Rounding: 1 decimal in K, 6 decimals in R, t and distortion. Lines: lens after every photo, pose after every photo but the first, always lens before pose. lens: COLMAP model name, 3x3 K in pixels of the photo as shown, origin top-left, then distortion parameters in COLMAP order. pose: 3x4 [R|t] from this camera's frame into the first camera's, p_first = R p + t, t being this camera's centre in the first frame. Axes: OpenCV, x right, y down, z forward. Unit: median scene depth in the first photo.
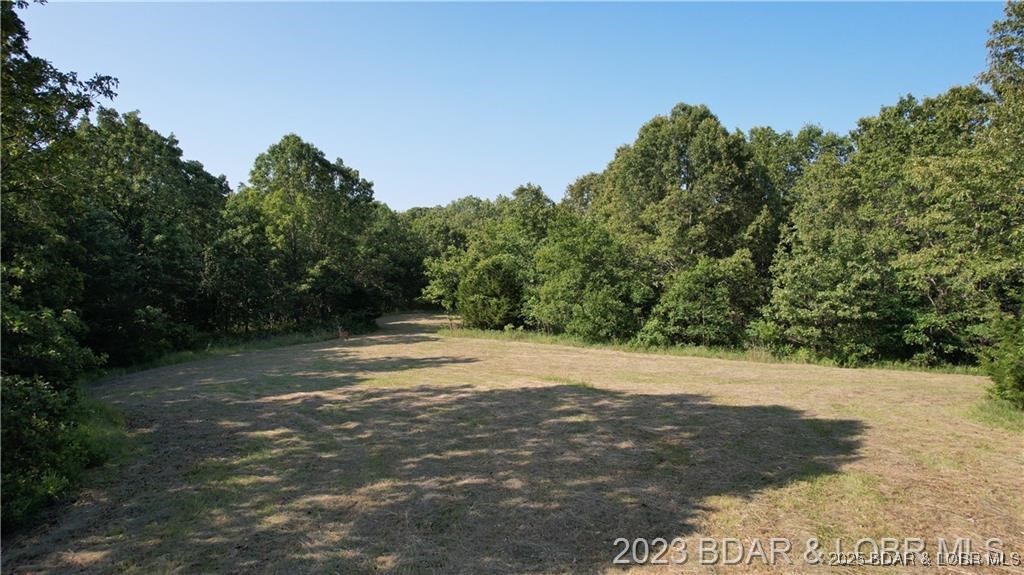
lens RADIAL K [[655.1, 0, 512.5], [0, 655.1, 287.7], [0, 0, 1]] dist [-0.038770, -0.000530]
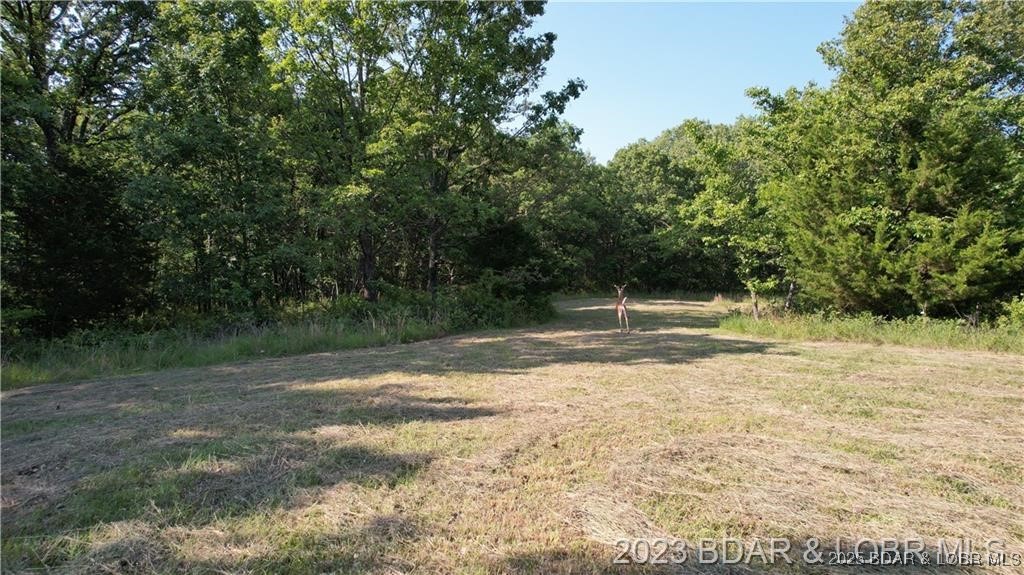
lens RADIAL K [[655.1, 0, 510.5], [0, 655.1, 287.6], [0, 0, 1]] dist [-0.038770, -0.000530]
pose [[0.965355, 0.002502, -0.260929, -0.163443], [-0.002609, 0.999997, -0.000063, 0.059354], [0.260928, 0.000742, 0.965358, 0.776395]]
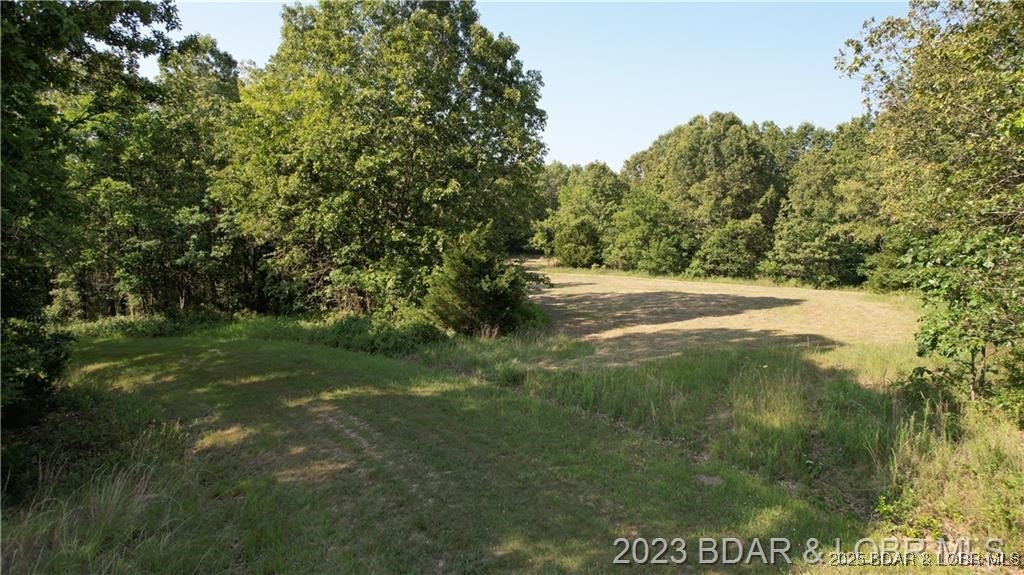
lens RADIAL K [[655.1, 0, 514.4], [0, 655.1, 286.8], [0, 0, 1]] dist [-0.038770, -0.000530]
pose [[0.999972, -0.000328, -0.007447, -0.196713], [0.000918, 0.996839, 0.079445, -0.010929], [0.007397, -0.079449, 0.996811, -0.525116]]
